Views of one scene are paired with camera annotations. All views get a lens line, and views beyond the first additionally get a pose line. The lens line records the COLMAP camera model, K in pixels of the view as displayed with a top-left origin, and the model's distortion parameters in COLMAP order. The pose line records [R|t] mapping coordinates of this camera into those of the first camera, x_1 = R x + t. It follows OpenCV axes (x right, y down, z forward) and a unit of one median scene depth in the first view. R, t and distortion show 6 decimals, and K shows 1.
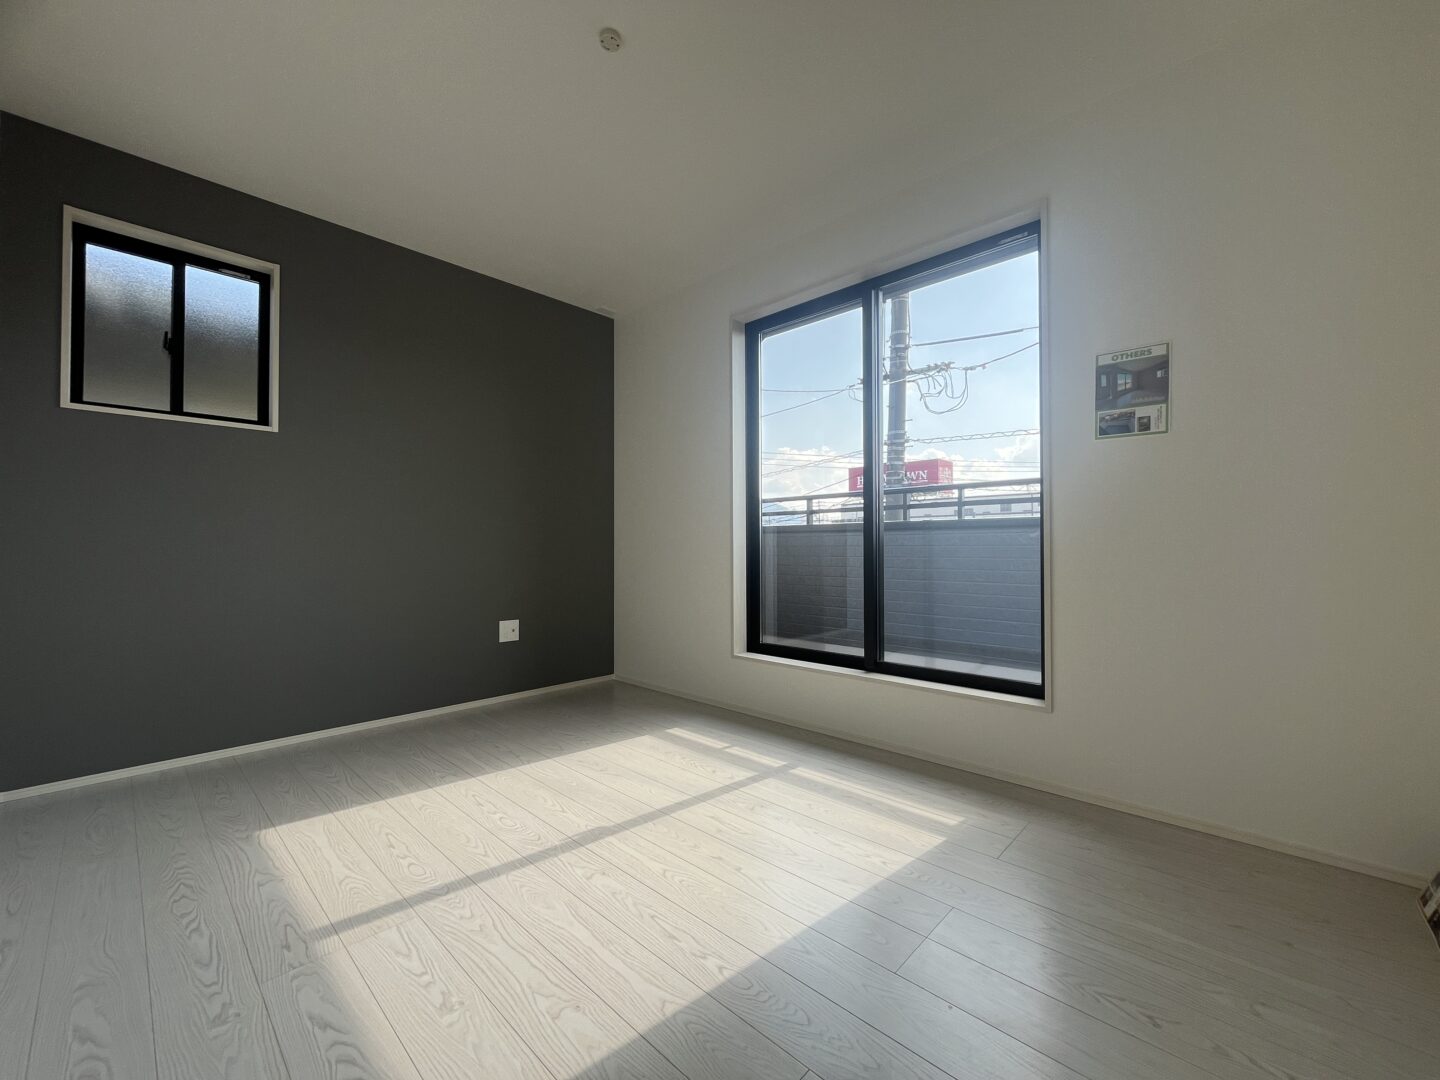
lens RADIAL K [[582.5, 0, 718.7], [0, 582.5, 541.4], [0, 0, 1]] dist [-0.002950, 0.000573]
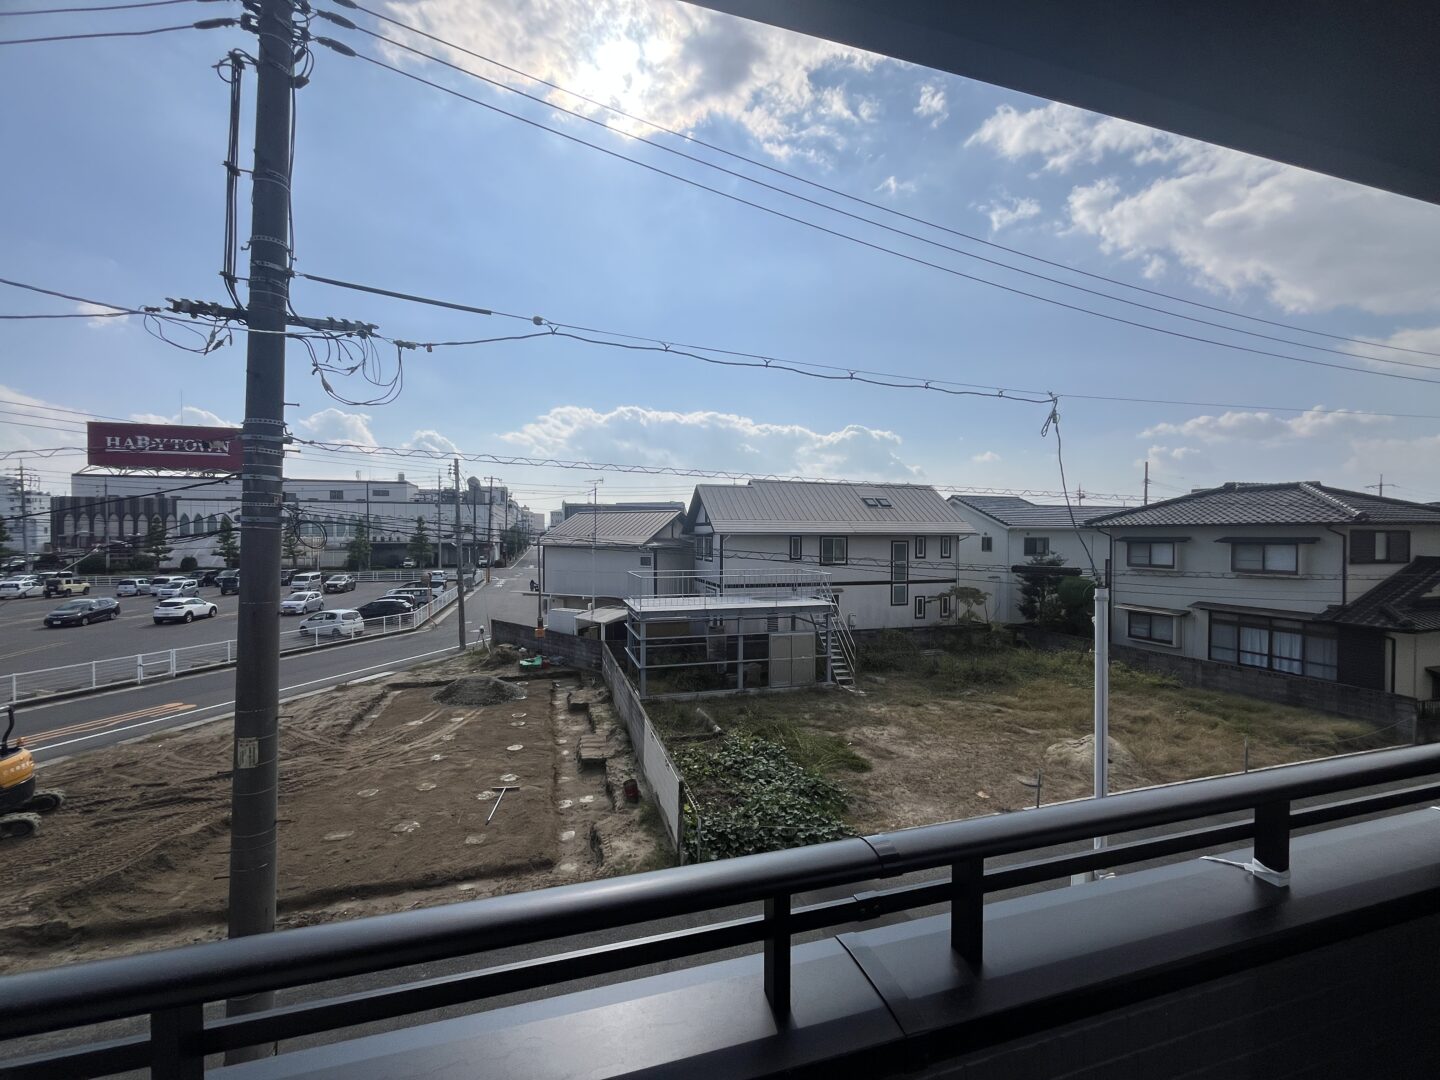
lens RADIAL K [[582.5, 0, 718.5], [0, 582.5, 543.3], [0, 0, 1]] dist [-0.002950, 0.000573]
pose [[0.494284, 0.002721, 0.869296, 0.098279], [-0.007665, 0.999970, 0.001228, -0.180406], [-0.869267, -0.007271, 0.494290, 0.844393]]
